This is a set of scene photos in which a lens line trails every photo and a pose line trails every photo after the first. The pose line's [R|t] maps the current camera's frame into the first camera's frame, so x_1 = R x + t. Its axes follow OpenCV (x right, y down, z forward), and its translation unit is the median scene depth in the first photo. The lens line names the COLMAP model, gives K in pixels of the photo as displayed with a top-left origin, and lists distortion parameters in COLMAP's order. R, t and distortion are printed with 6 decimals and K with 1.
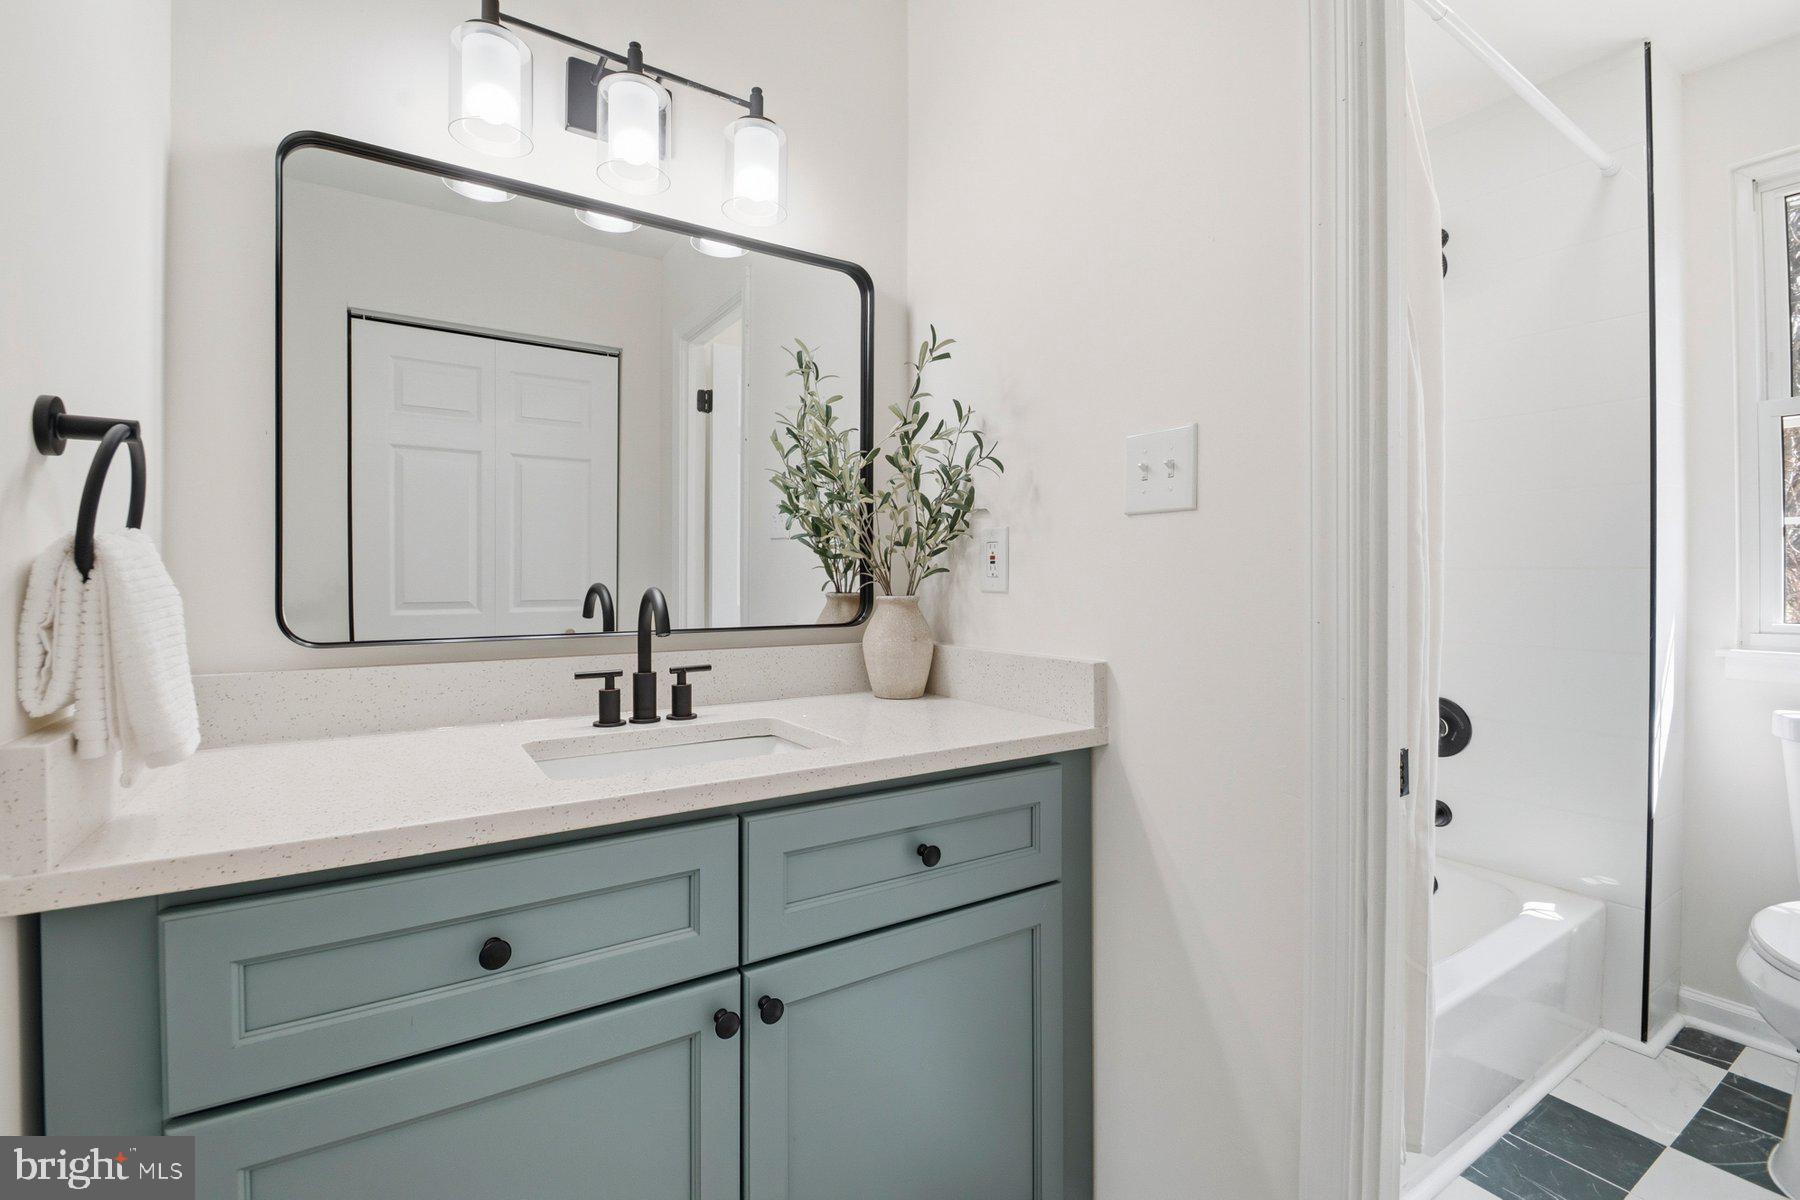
lens RADIAL K [[806.3, 0, 899.5], [0, 806.3, 571.4], [0, 0, 1]] dist [-0.000765, -0.000185]
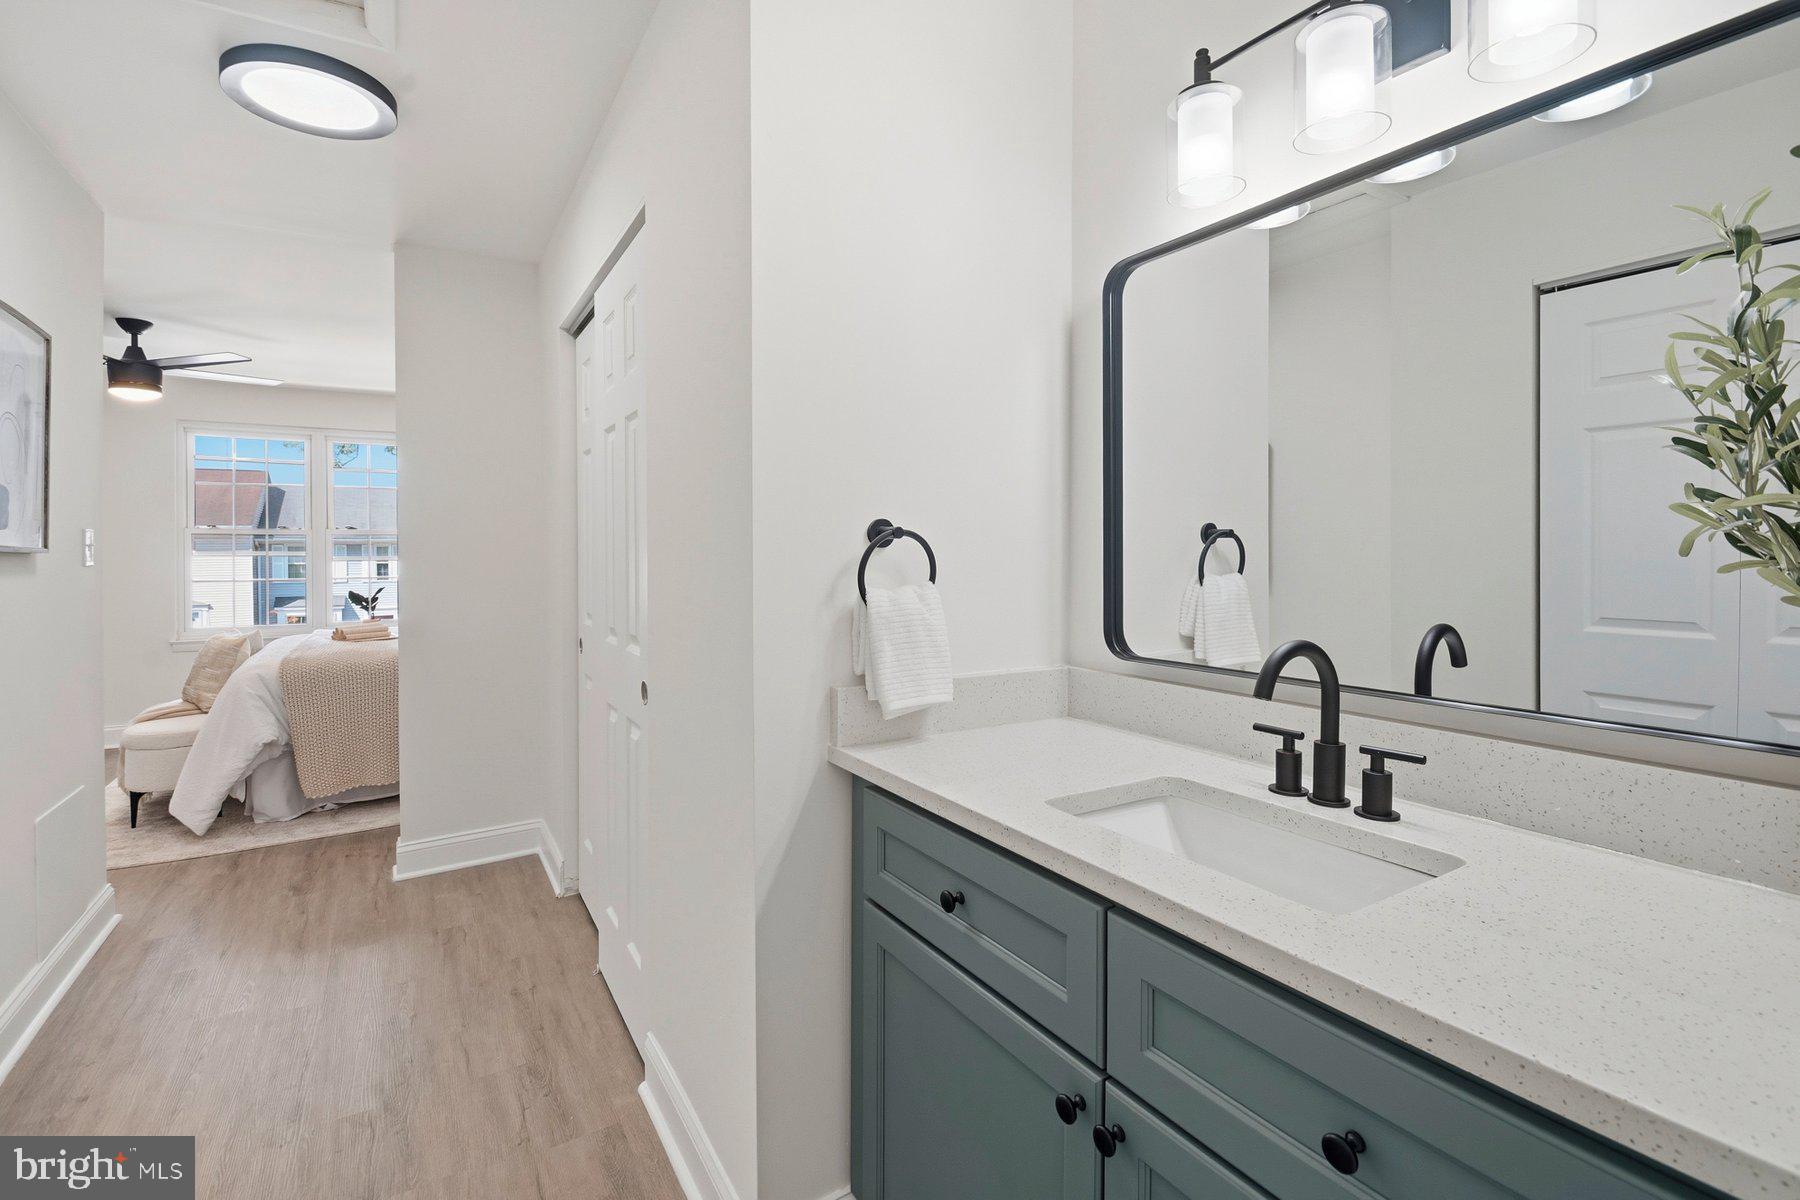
lens RADIAL K [[864.6, 0, 898.3], [0, 864.6, 546.4], [0, 0, 1]] dist [0.001146, 0.000115]
pose [[-0.026635, 0.011849, -0.999575, 0.587025], [0.000630, 0.999930, 0.011836, -0.087802], [0.999645, -0.000315, -0.026641, 0.591414]]
